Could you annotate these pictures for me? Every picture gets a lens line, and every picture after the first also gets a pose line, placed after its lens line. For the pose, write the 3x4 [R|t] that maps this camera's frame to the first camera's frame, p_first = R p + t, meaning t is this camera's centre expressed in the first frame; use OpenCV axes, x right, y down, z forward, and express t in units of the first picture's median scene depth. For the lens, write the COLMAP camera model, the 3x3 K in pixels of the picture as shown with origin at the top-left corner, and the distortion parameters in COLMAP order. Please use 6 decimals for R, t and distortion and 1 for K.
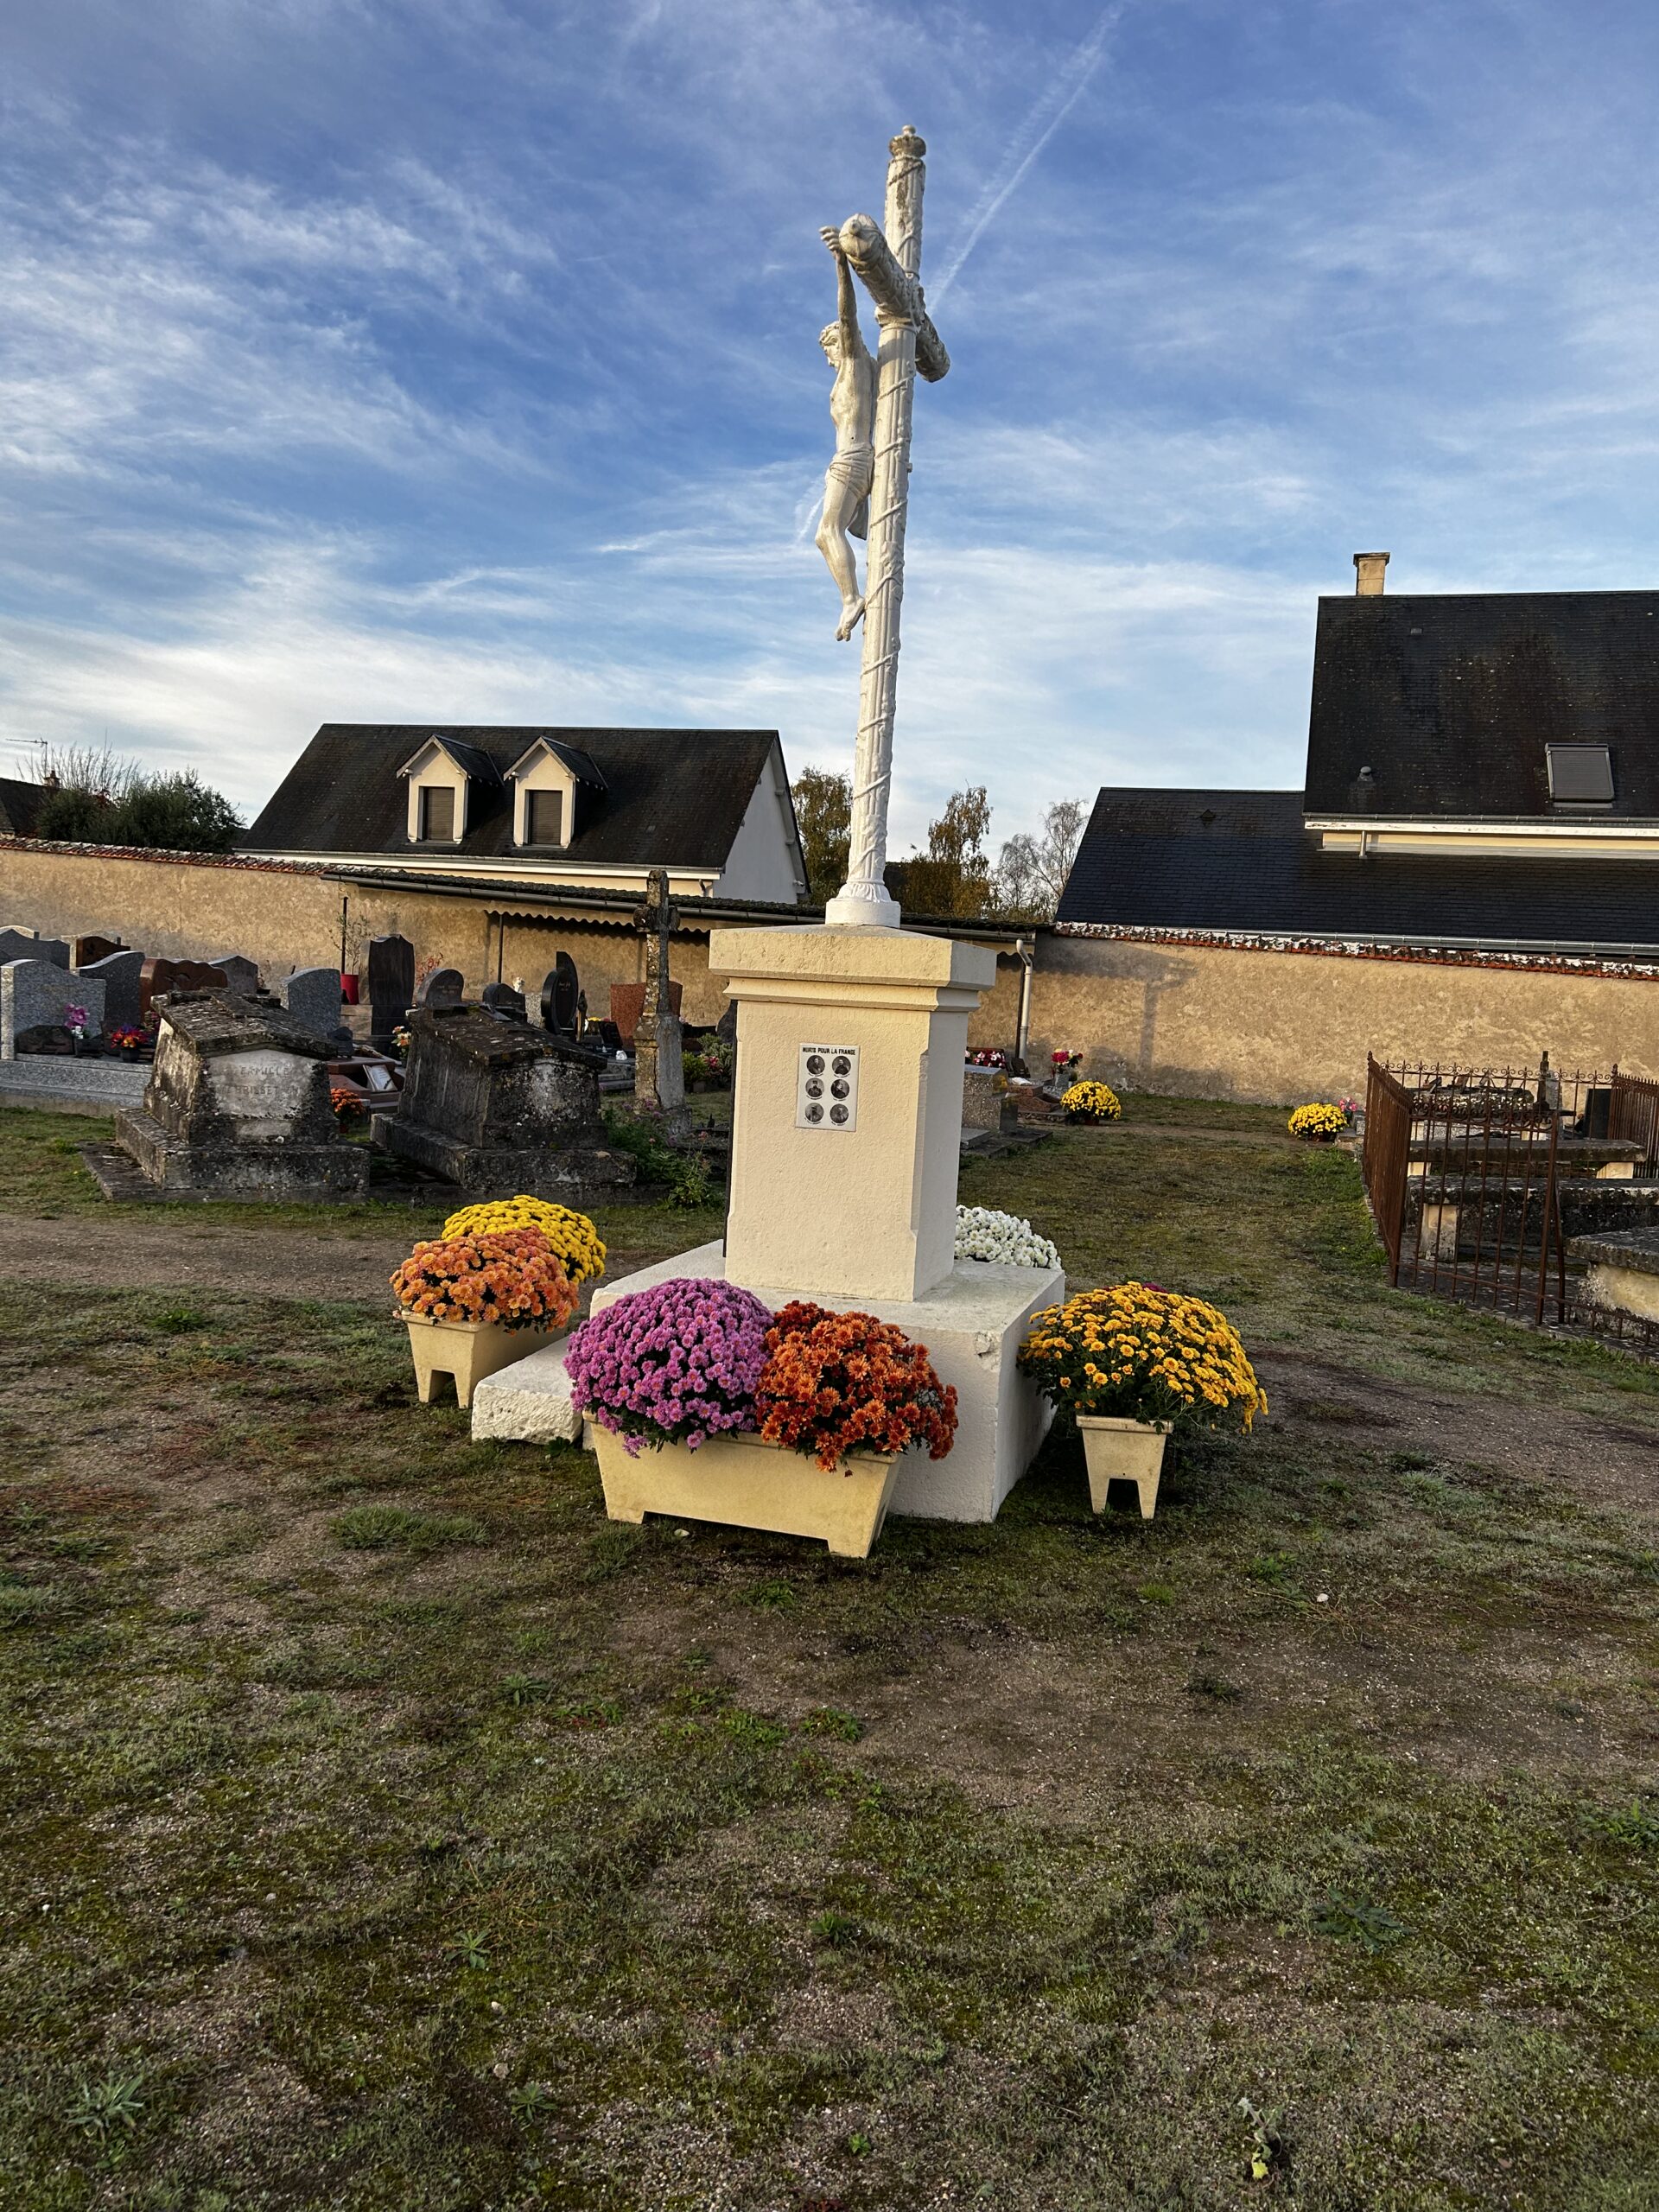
lens RADIAL K [[1670.9, 0, 811.3], [0, 1670.9, 1109.9], [0, 0, 1]] dist [0.036504, -0.016383]
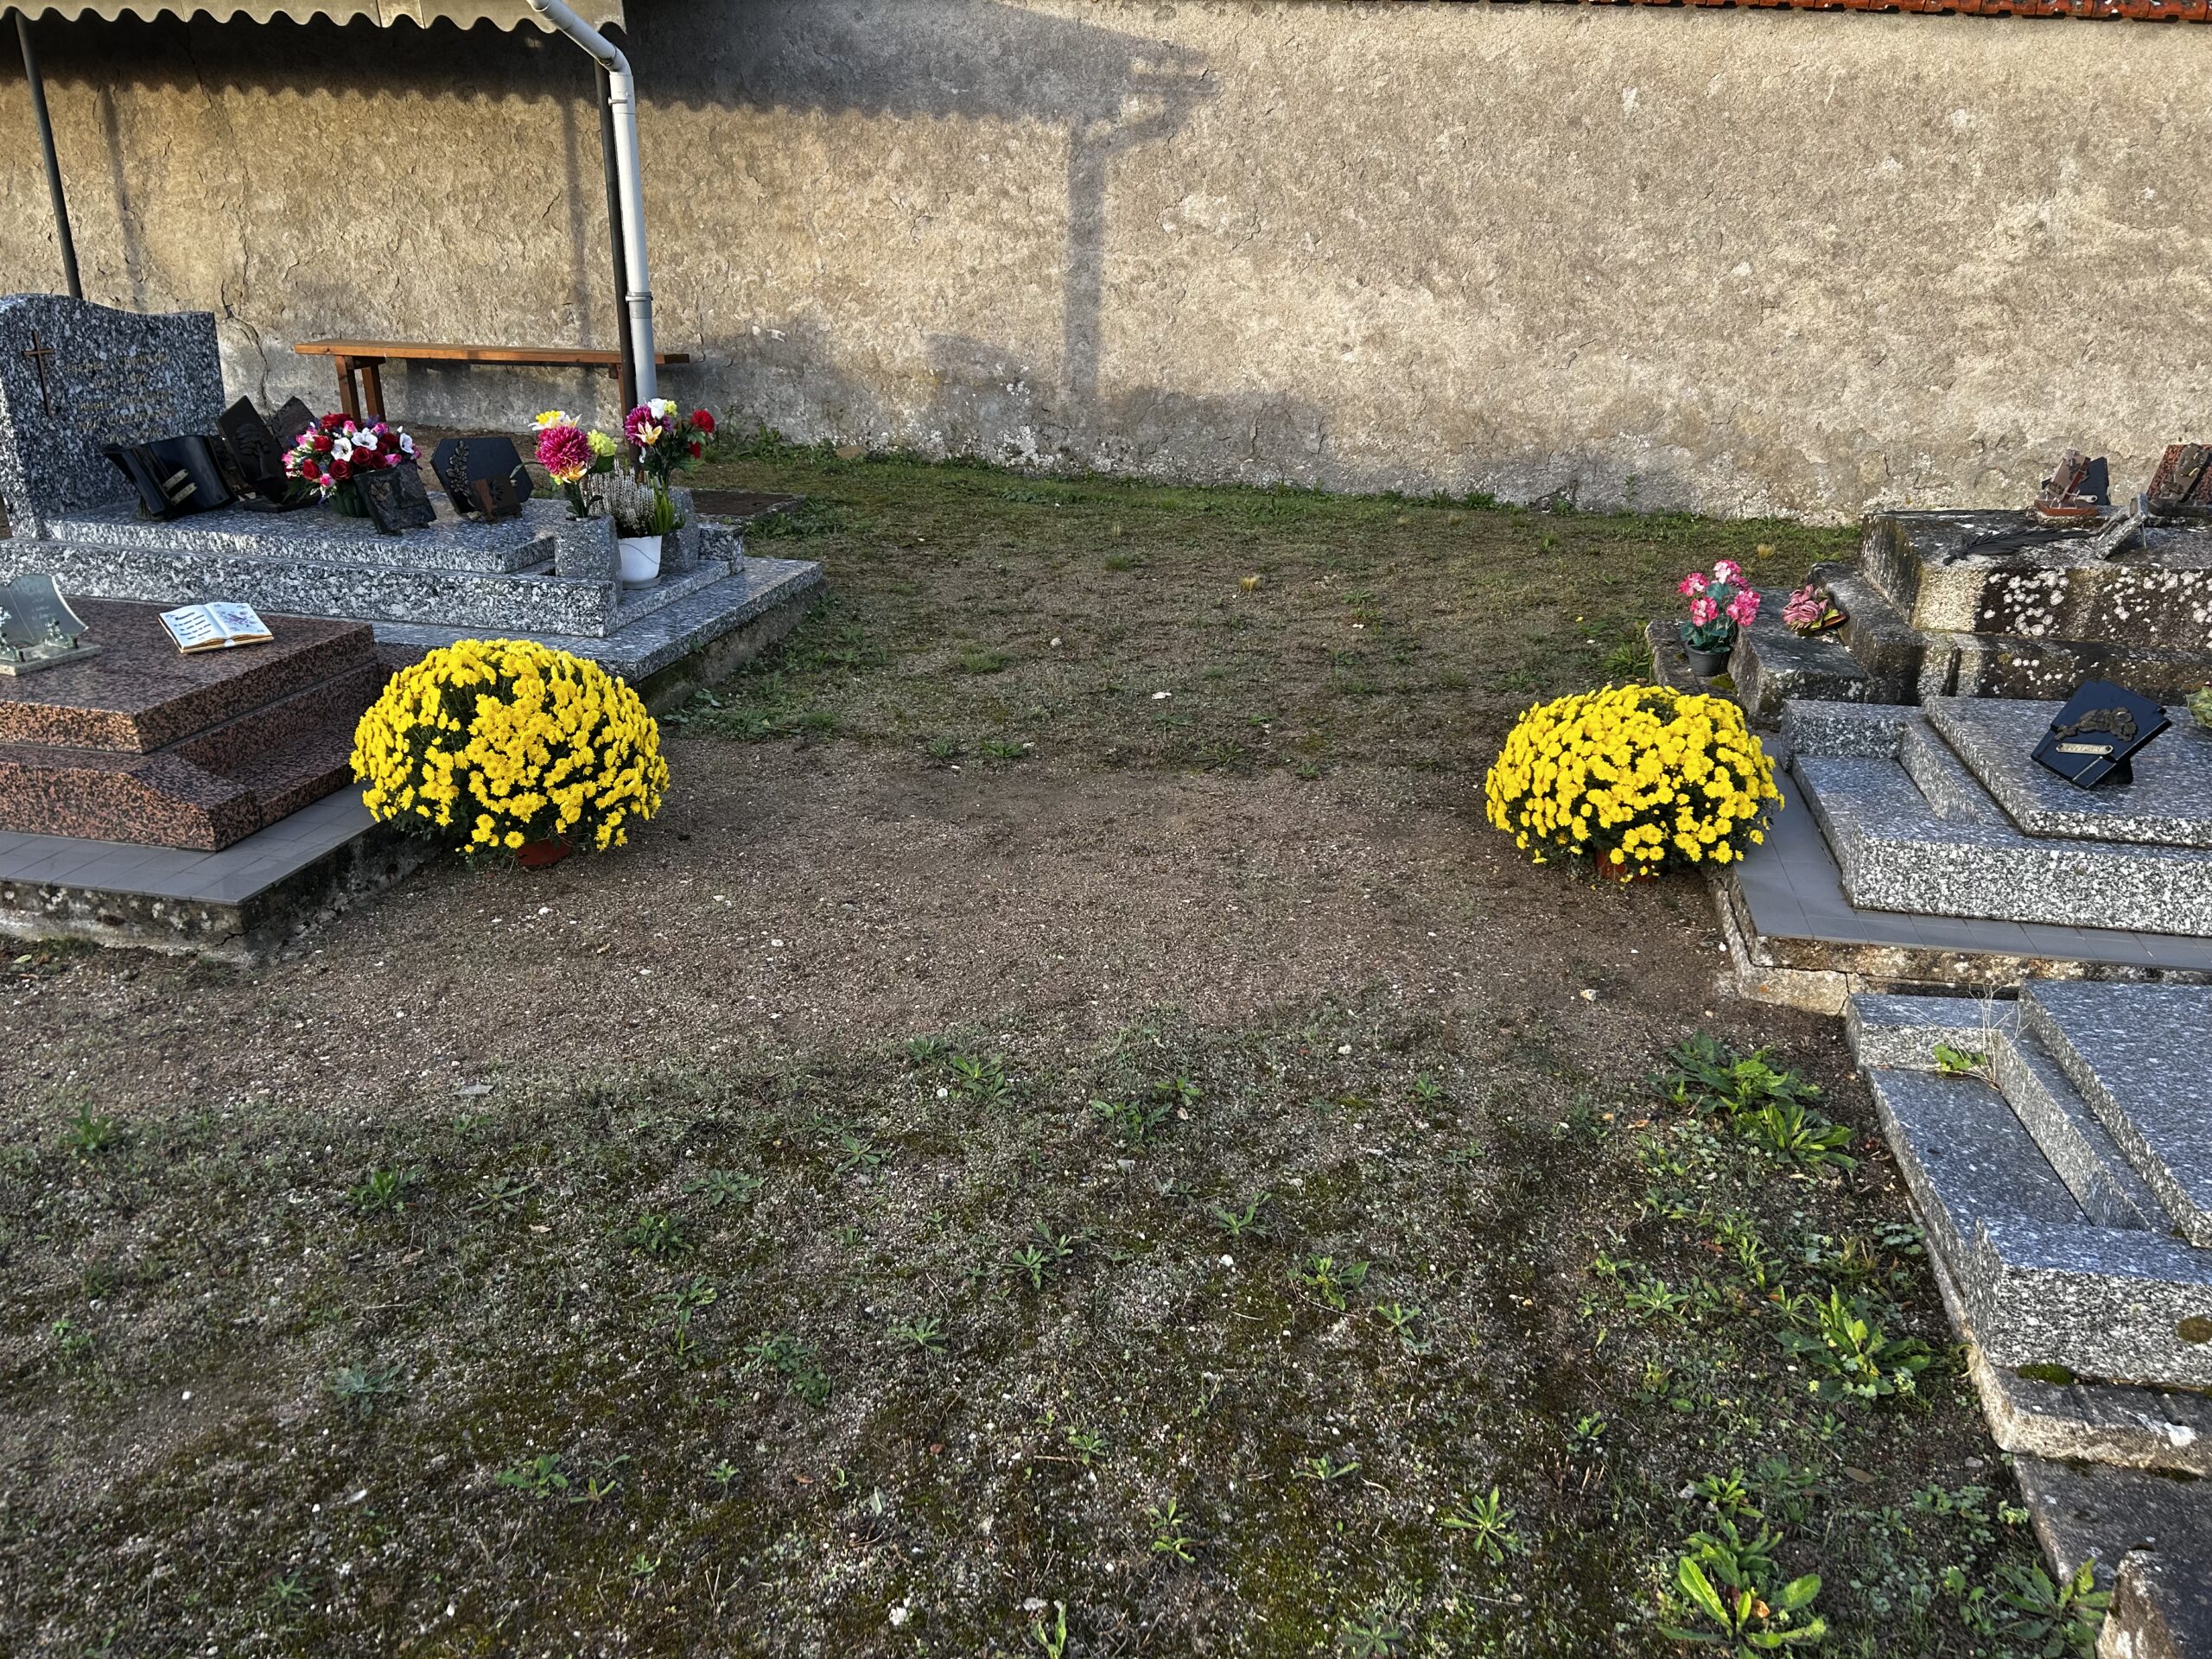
lens RADIAL K [[1670.9, 0, 1126.0], [0, 1670.9, 847.0], [0, 0, 1]] dist [0.036504, -0.016383]
pose [[0.995212, -0.071483, 0.066660, 0.184765], [0.048468, 0.953173, 0.298517, -0.040310], [-0.084877, -0.293857, 0.952073, 0.659534]]
